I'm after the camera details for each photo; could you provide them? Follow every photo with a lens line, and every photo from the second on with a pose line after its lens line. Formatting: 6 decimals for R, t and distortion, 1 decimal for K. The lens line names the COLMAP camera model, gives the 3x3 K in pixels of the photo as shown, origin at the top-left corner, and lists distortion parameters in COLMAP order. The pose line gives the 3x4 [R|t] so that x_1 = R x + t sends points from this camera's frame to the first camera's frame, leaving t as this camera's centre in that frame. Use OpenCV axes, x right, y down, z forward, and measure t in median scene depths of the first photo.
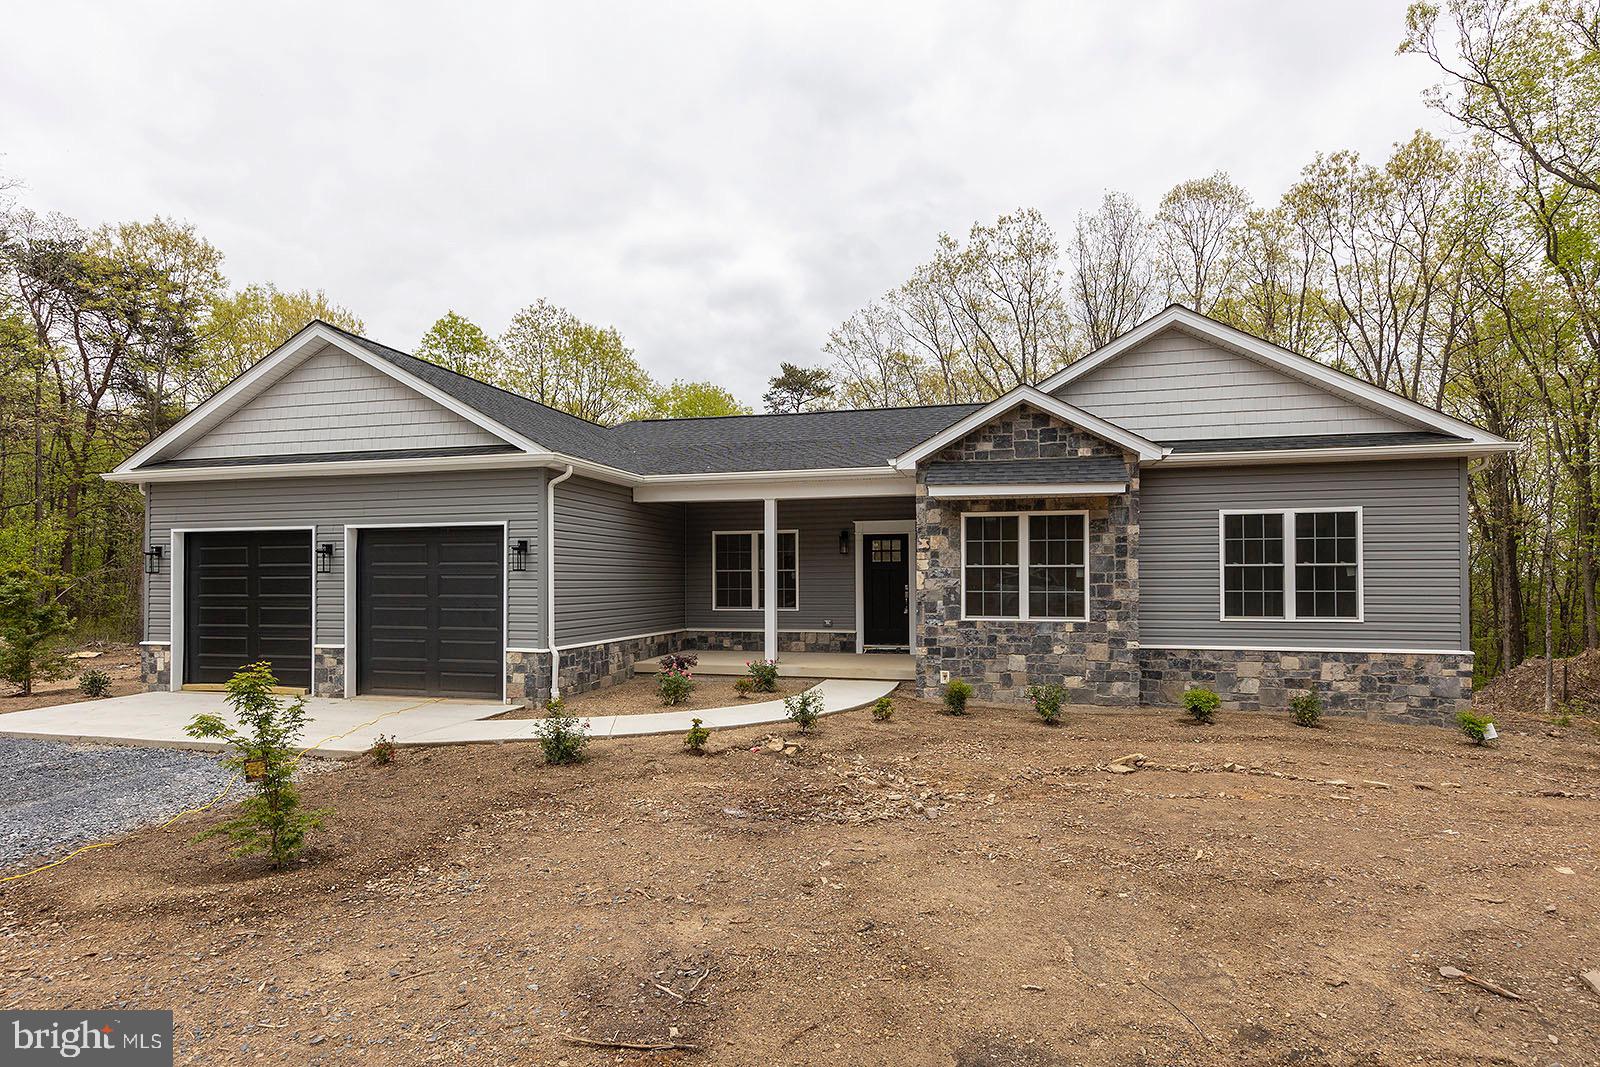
lens RADIAL K [[829.5, 0, 799.7], [0, 829.5, 567.7], [0, 0, 1]] dist [0.004494, 0.000224]
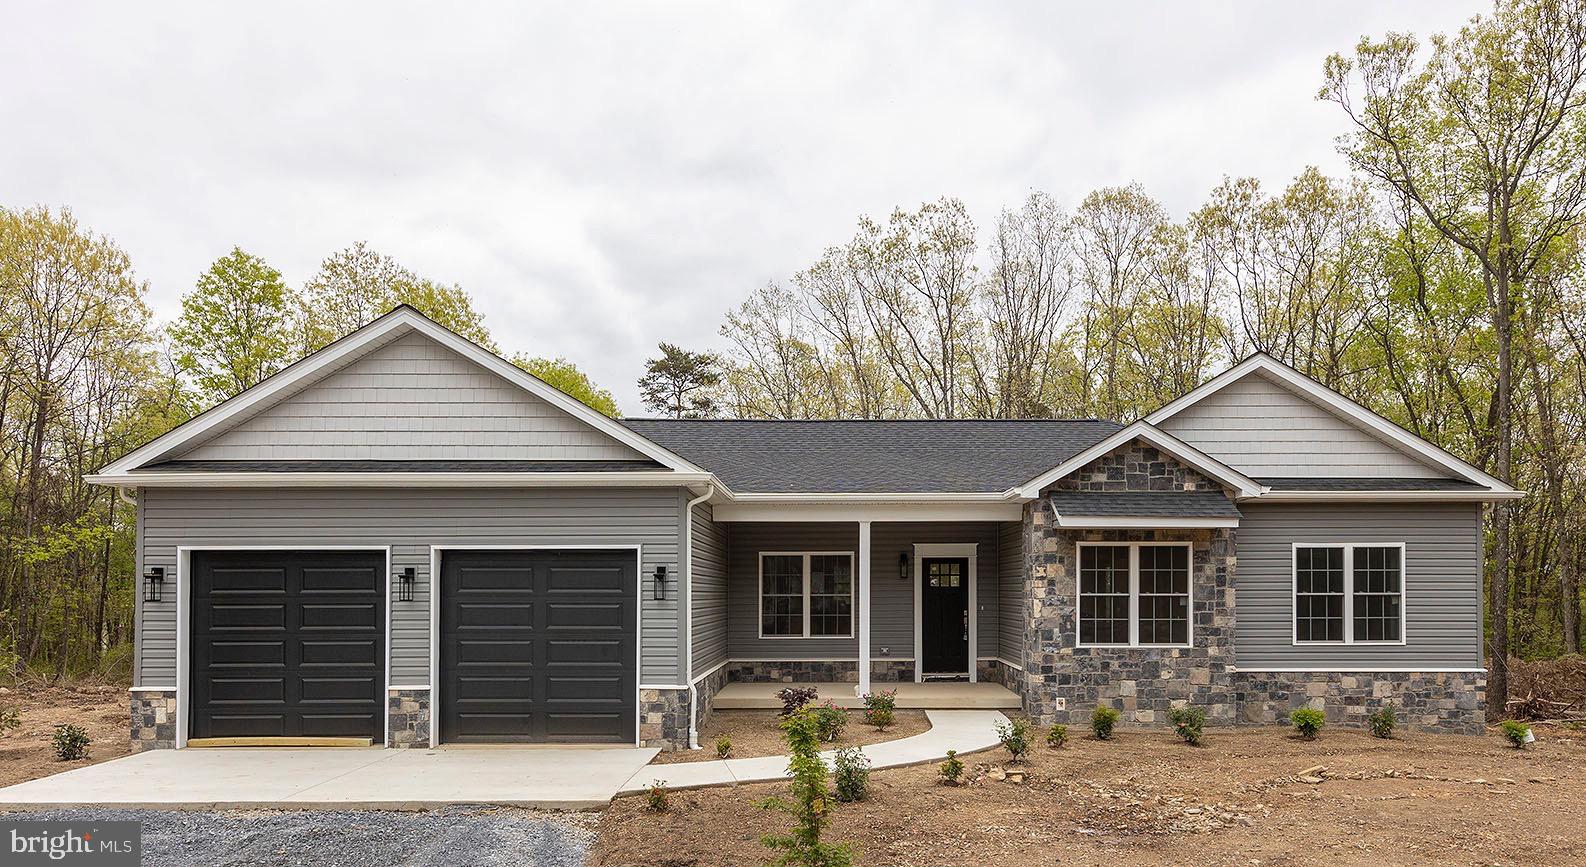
lens RADIAL K [[938.3, 0, 930.9], [0, 938.3, 581.4], [0, 0, 1]] dist [0.002911, 0.001262]
pose [[0.964785, 0.006328, 0.262964, -0.281877], [-0.005592, 0.999978, -0.003548, -0.012722], [-0.262981, 0.001953, 0.964799, -0.062199]]
